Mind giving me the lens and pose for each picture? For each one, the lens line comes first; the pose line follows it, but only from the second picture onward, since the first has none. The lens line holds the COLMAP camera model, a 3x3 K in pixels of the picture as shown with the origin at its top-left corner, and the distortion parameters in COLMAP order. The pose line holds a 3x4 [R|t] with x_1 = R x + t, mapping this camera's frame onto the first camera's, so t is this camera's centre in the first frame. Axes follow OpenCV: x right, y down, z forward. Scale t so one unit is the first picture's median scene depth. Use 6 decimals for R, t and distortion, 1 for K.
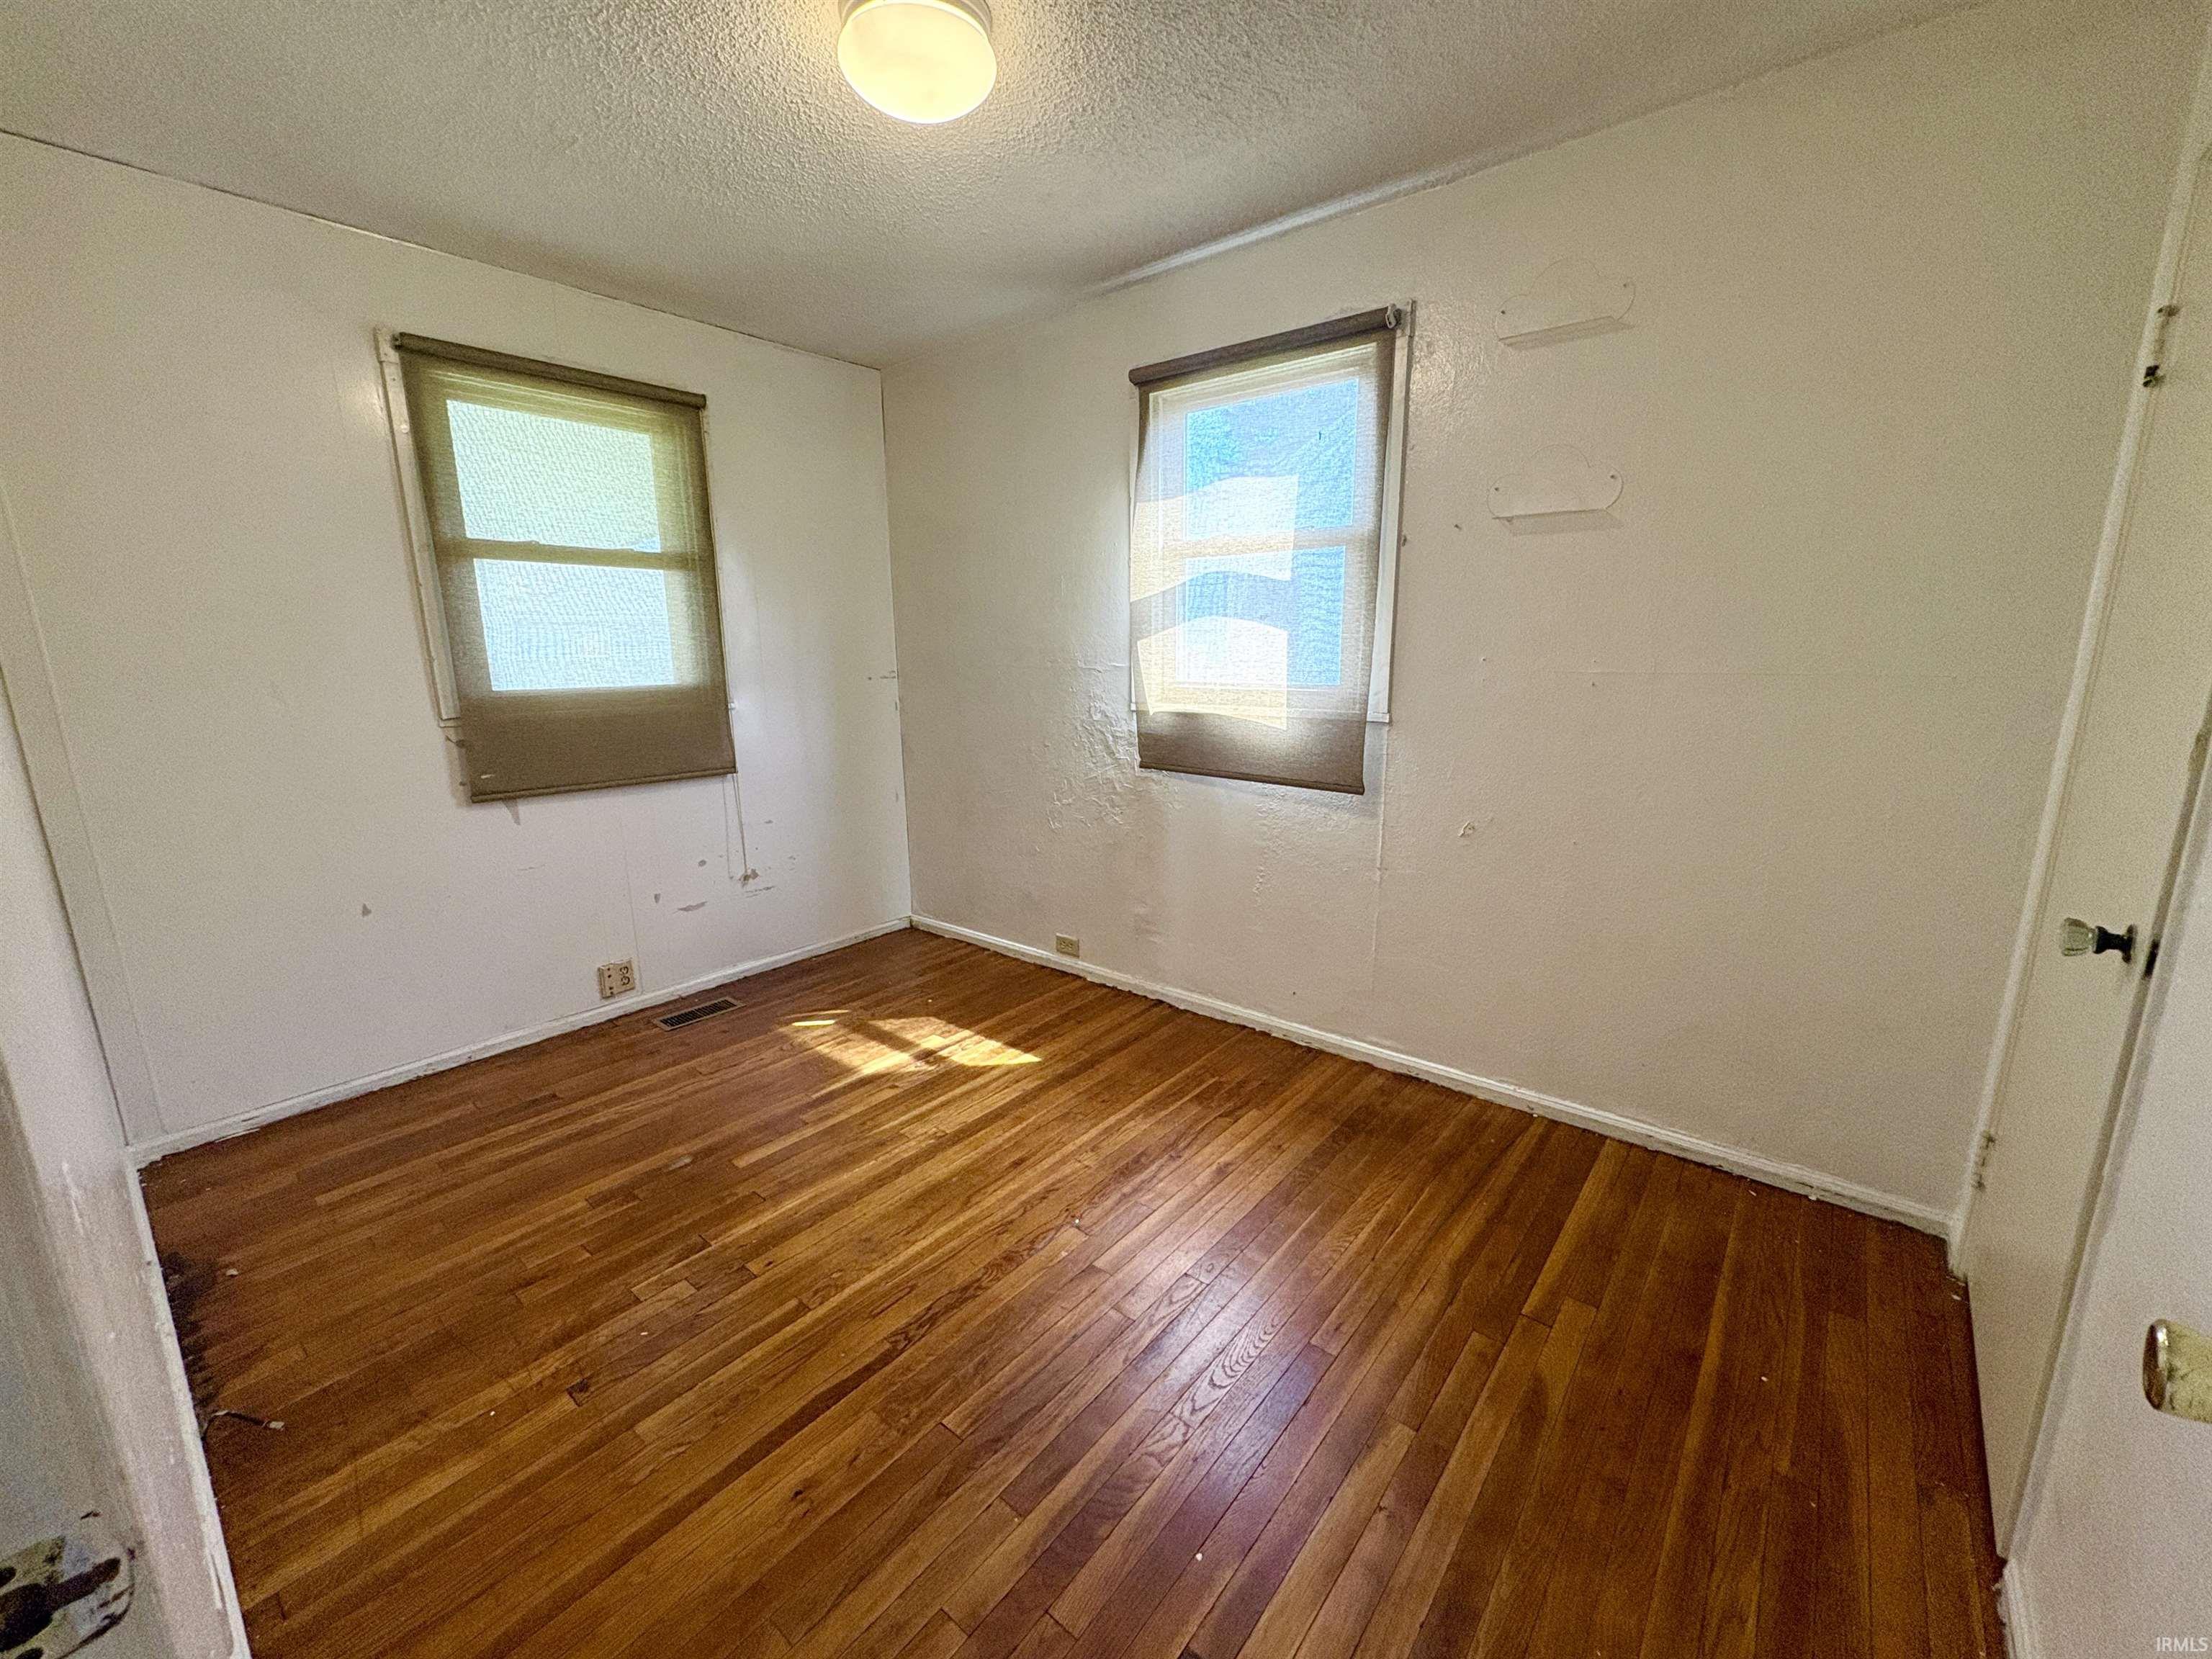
lens RADIAL K [[880.1, 0, 1105.0], [0, 880.1, 823.7], [0, 0, 1]] dist [0.000472, 0.000229]
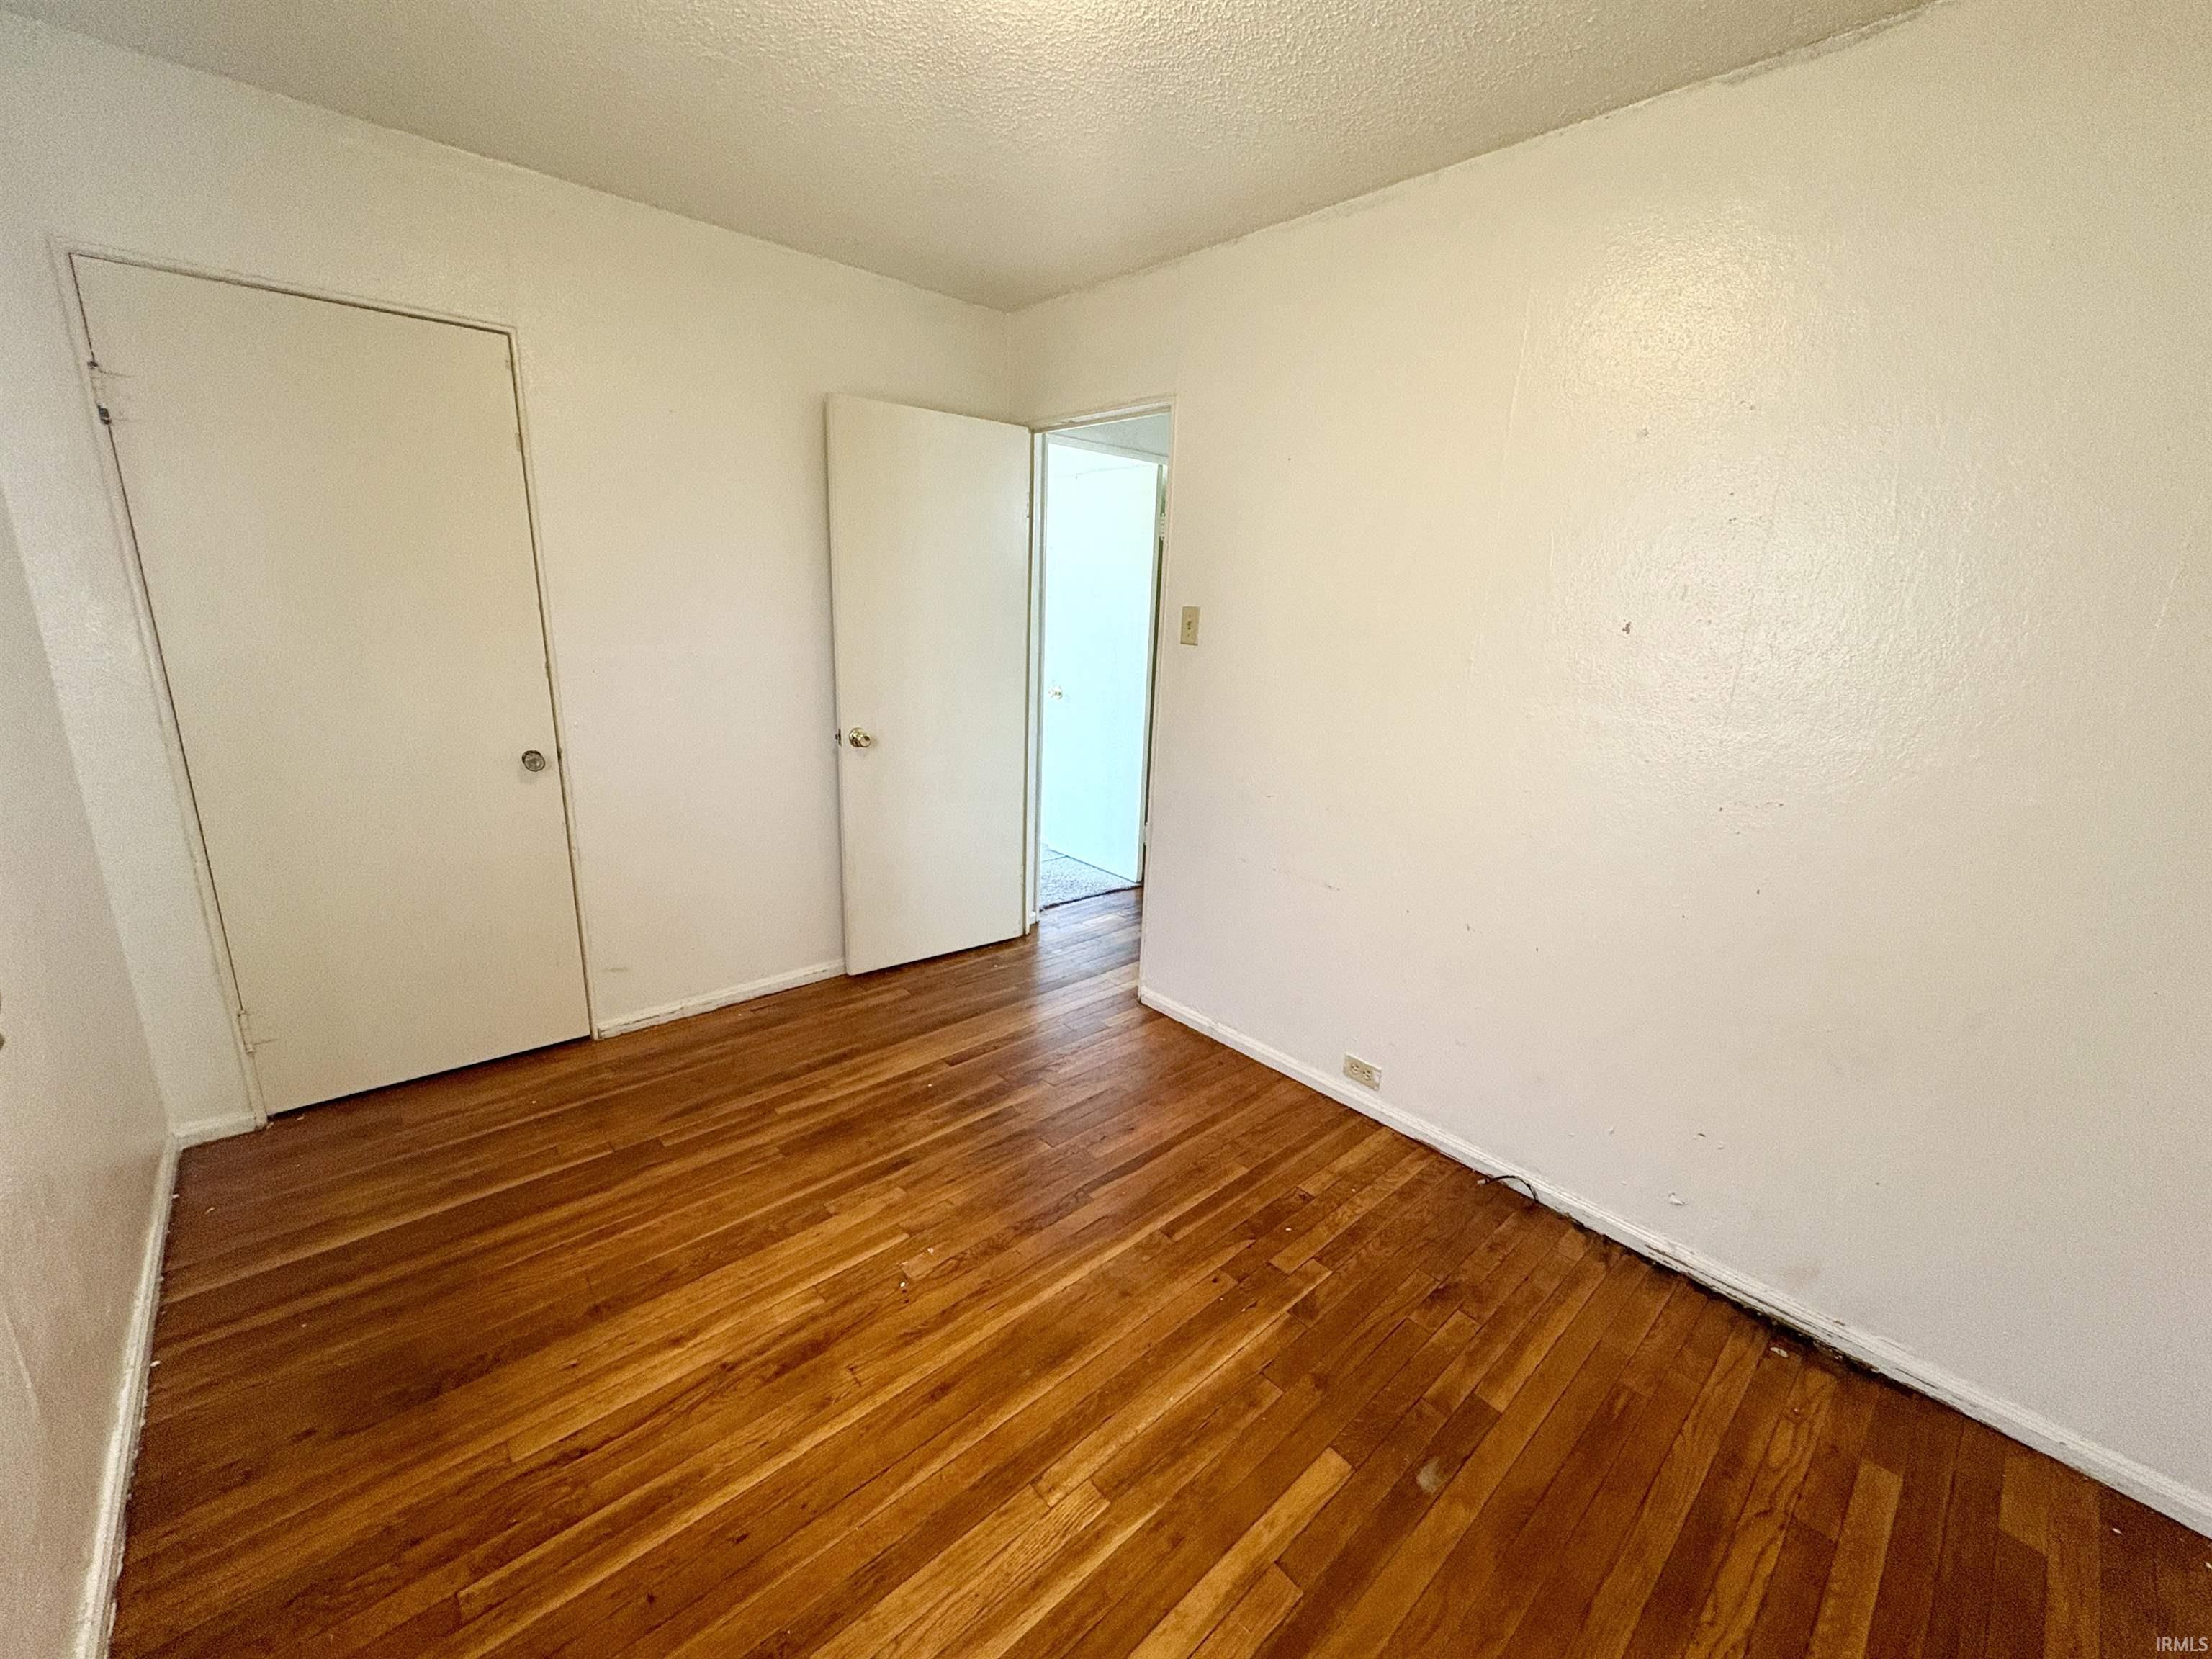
lens RADIAL K [[880.1, 0, 1106.0], [0, 880.1, 830.0], [0, 0, 1]] dist [0.000472, 0.000229]
pose [[-0.989441, -0.065917, 0.129083, -0.331973], [-0.001956, 0.896590, 0.442857, -0.389838], [-0.144926, 0.437928, -0.887252, 1.588974]]
